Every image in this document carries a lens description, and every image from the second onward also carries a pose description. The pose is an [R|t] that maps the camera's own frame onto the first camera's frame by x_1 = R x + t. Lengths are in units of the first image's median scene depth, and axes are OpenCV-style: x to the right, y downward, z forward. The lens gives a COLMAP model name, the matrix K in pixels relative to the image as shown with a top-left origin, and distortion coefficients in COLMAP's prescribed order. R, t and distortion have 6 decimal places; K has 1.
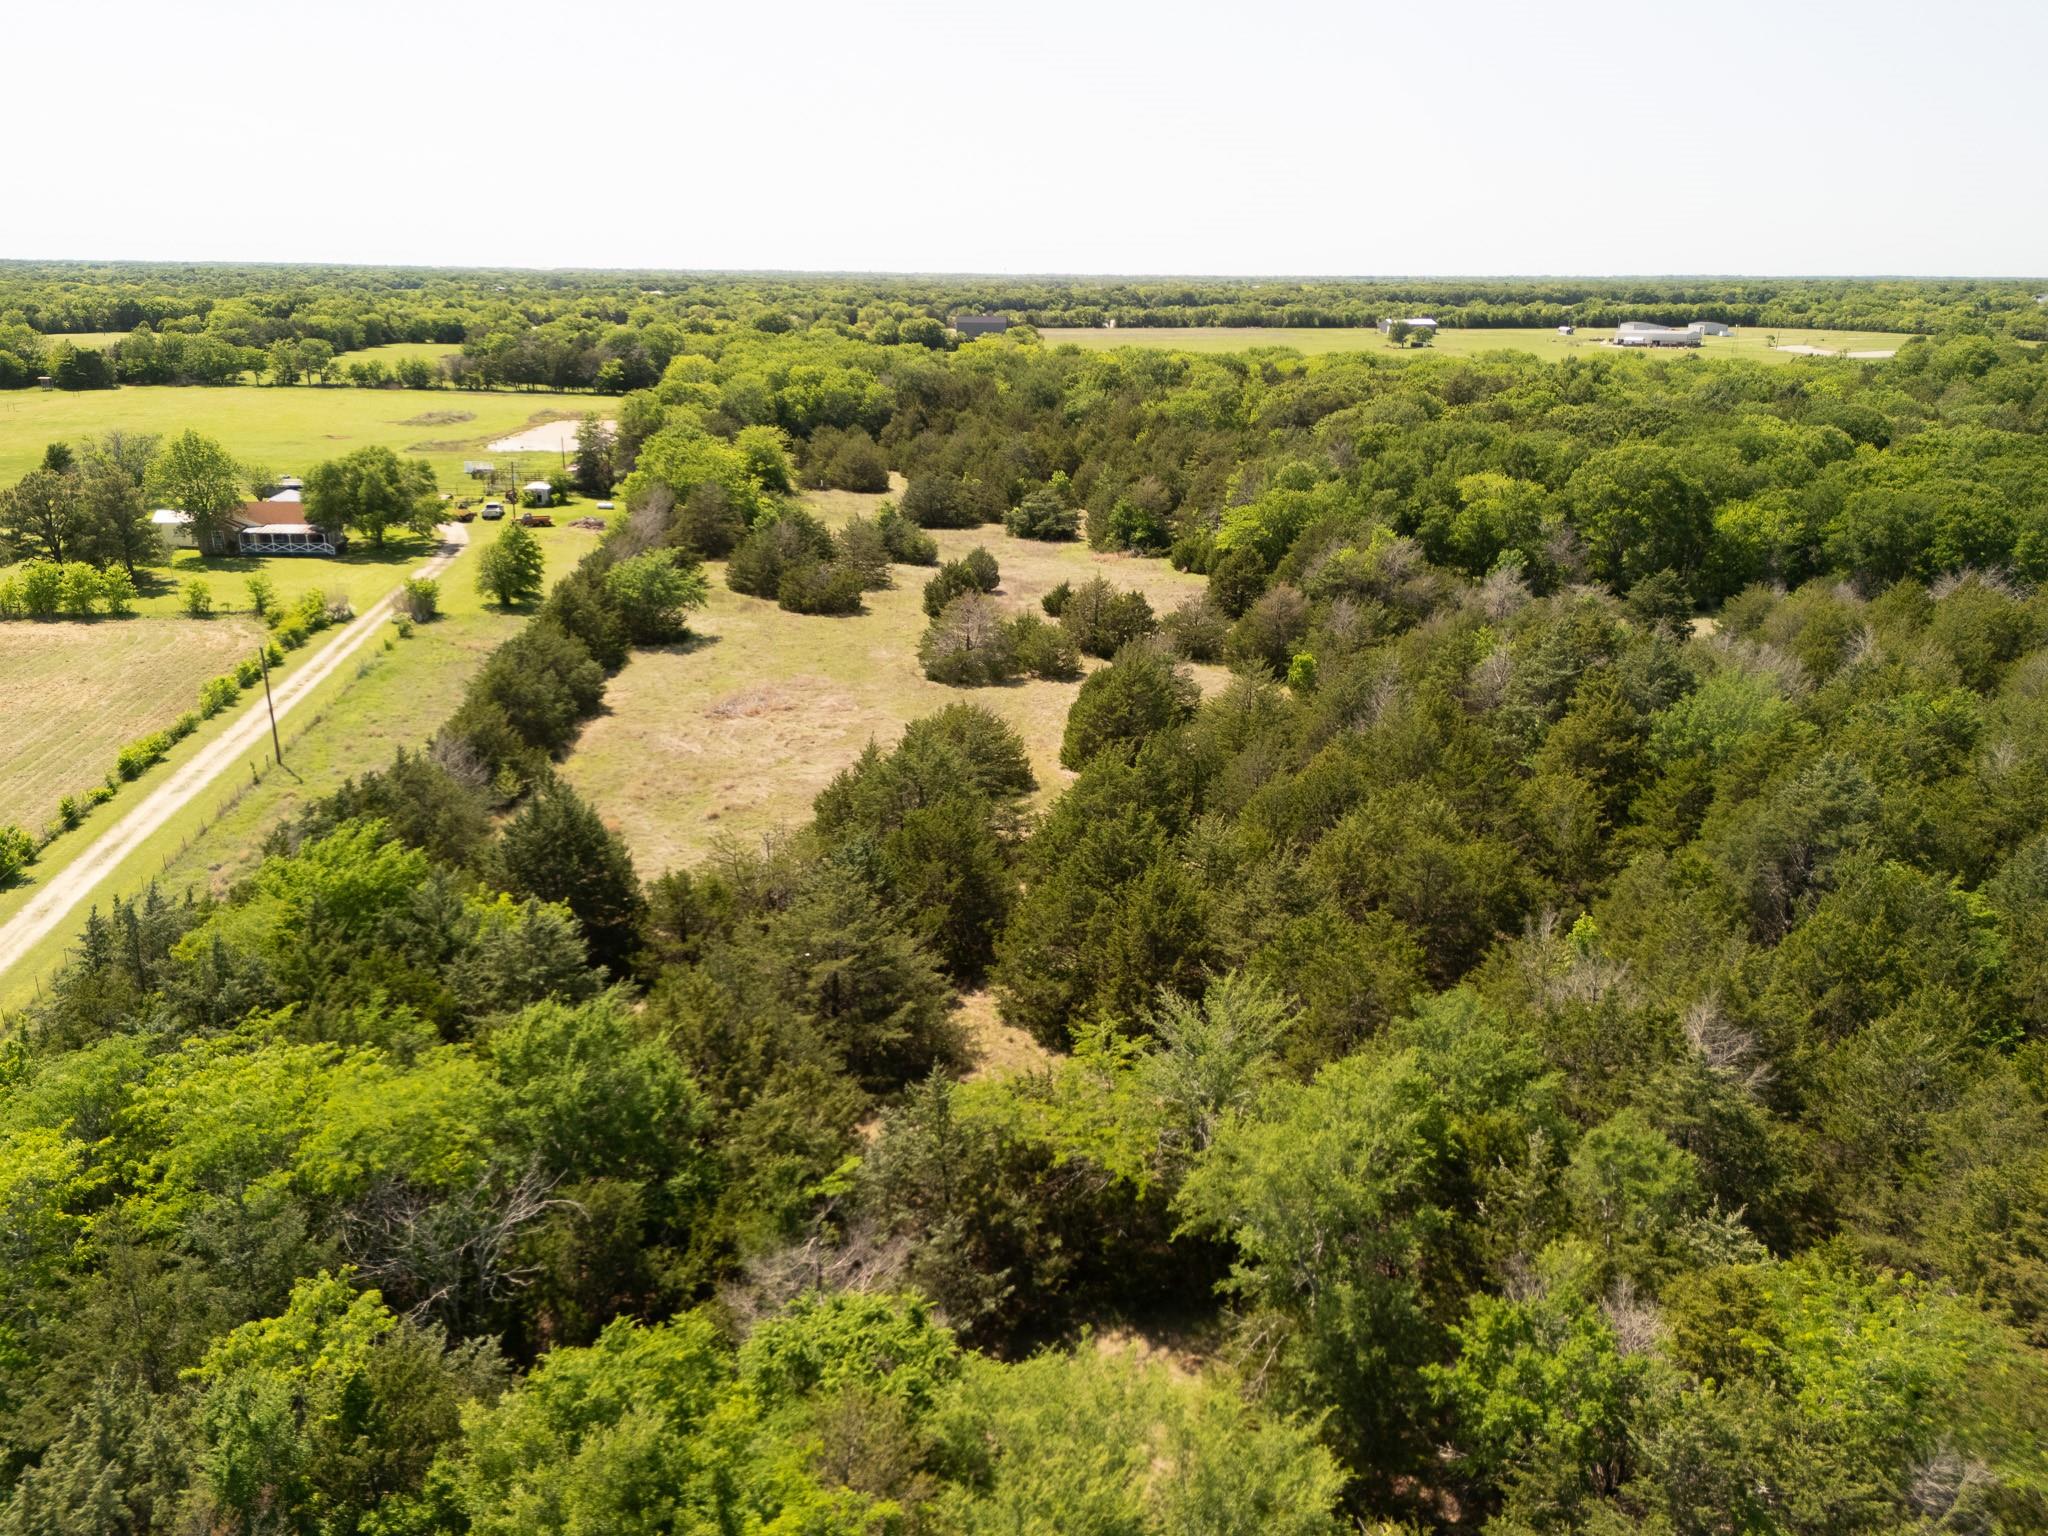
lens RADIAL K [[1500.8, 0, 1029.0], [0, 1500.8, 761.6], [0, 0, 1]] dist [0.077192, -0.073913]
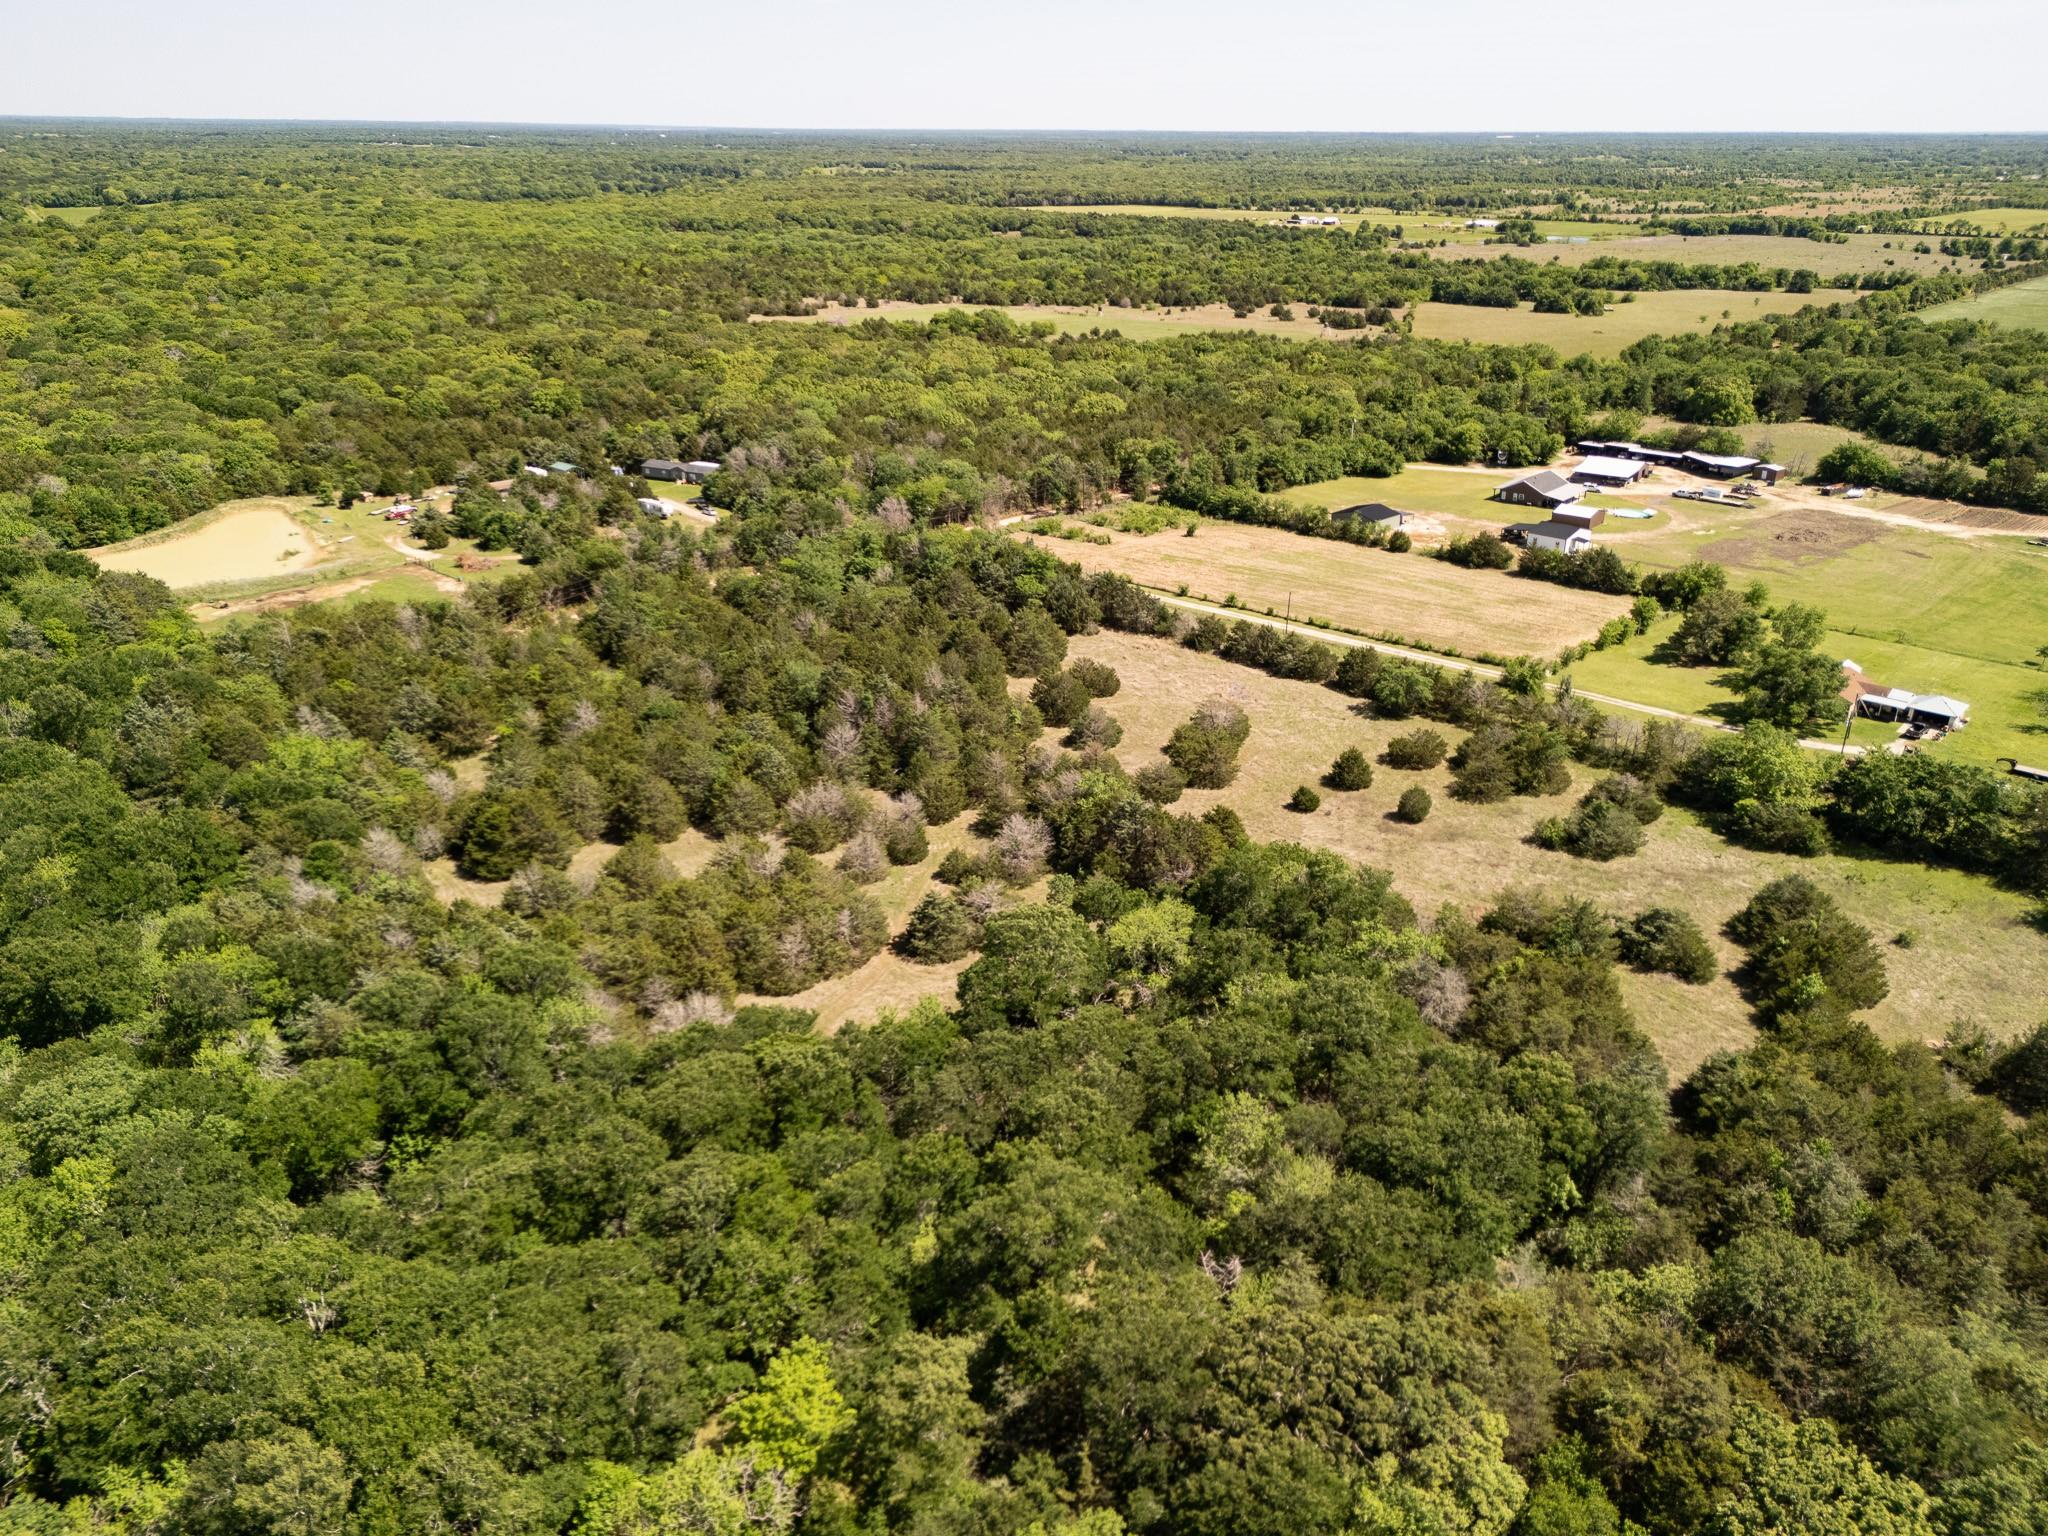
lens RADIAL K [[1497.5, 0, 1029.1], [0, 1497.5, 771.2], [0, 0, 1]] dist [0.072651, -0.069787]
pose [[-0.775509, 0.233531, -0.586557, 0.929422], [-0.208849, 0.781871, 0.587419, -0.809891], [0.595792, 0.578050, -0.557575, 1.506196]]
